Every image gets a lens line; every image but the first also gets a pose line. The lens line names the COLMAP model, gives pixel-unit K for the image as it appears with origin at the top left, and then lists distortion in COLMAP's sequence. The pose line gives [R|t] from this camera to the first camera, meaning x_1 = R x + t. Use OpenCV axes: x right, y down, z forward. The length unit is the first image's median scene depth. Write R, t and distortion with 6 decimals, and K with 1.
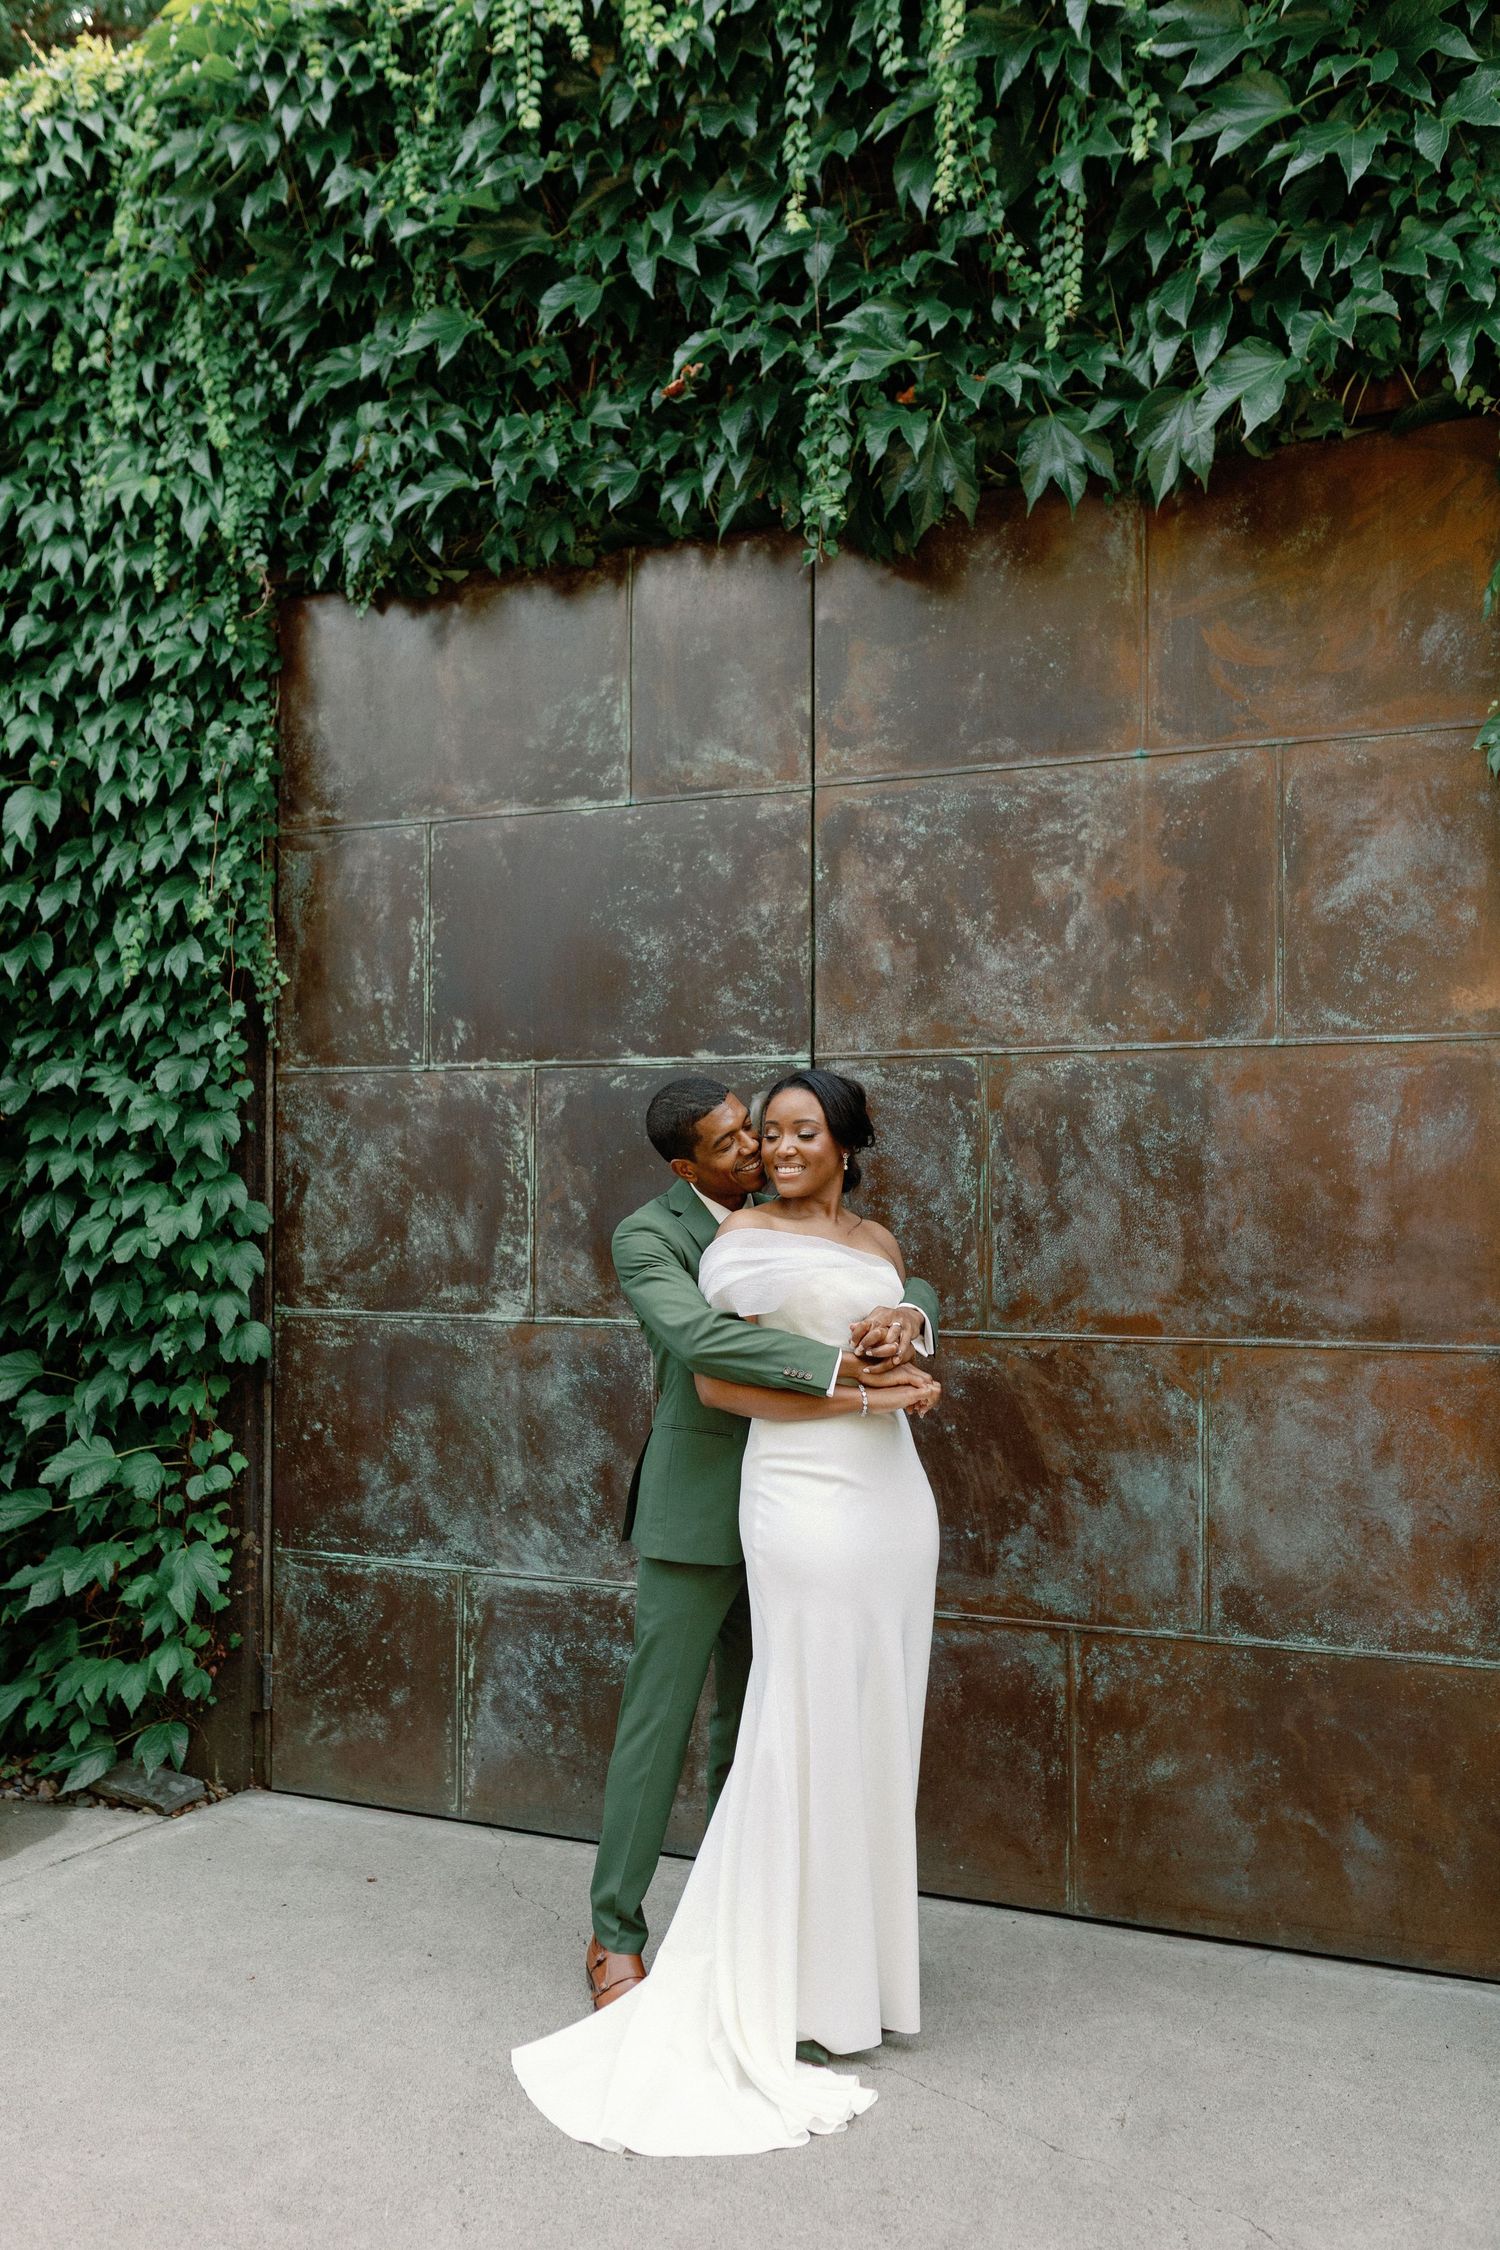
lens RADIAL K [[2259.8, 0, 749.9], [0, 2259.8, 1125.9], [0, 0, 1]] dist [0.005024, 0.000000]
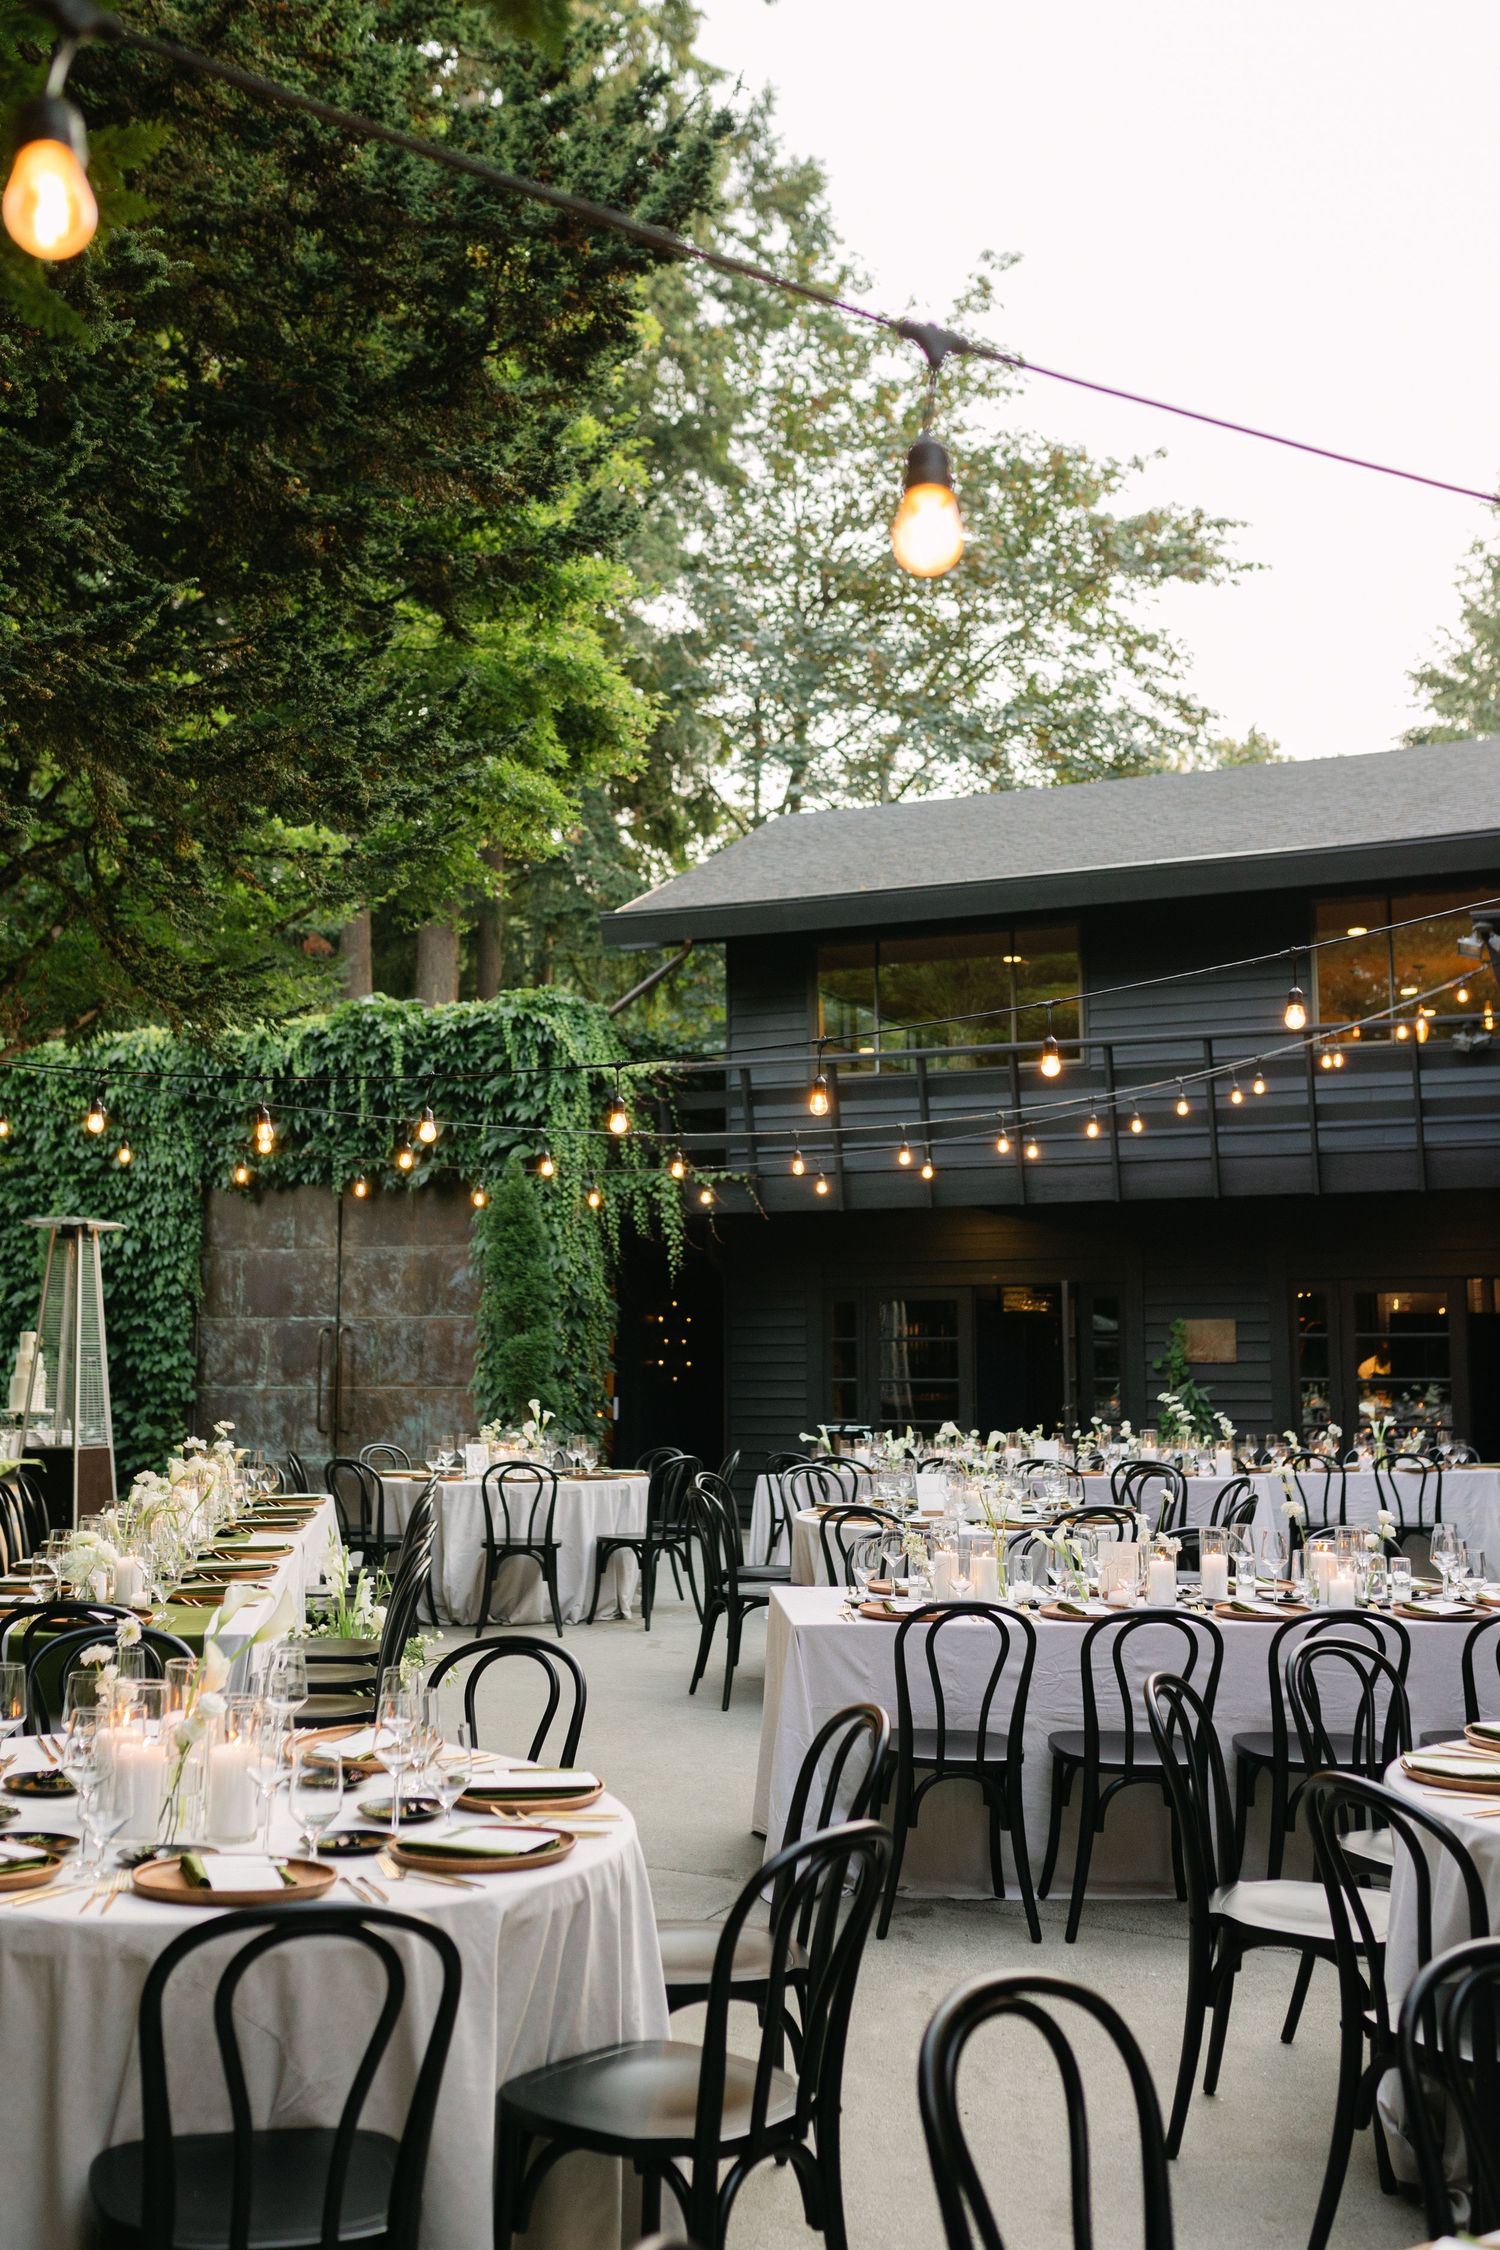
lens RADIAL K [[2259.8, 0, 750.0], [0, 2259.8, 1125.6], [0, 0, 1]] dist [0.005024, 0.000000]
pose [[0.998964, 0.008853, 0.044627, 0.507203], [-0.005166, 0.996614, -0.082055, -0.042621], [-0.045202, 0.081740, 0.995628, -2.672159]]
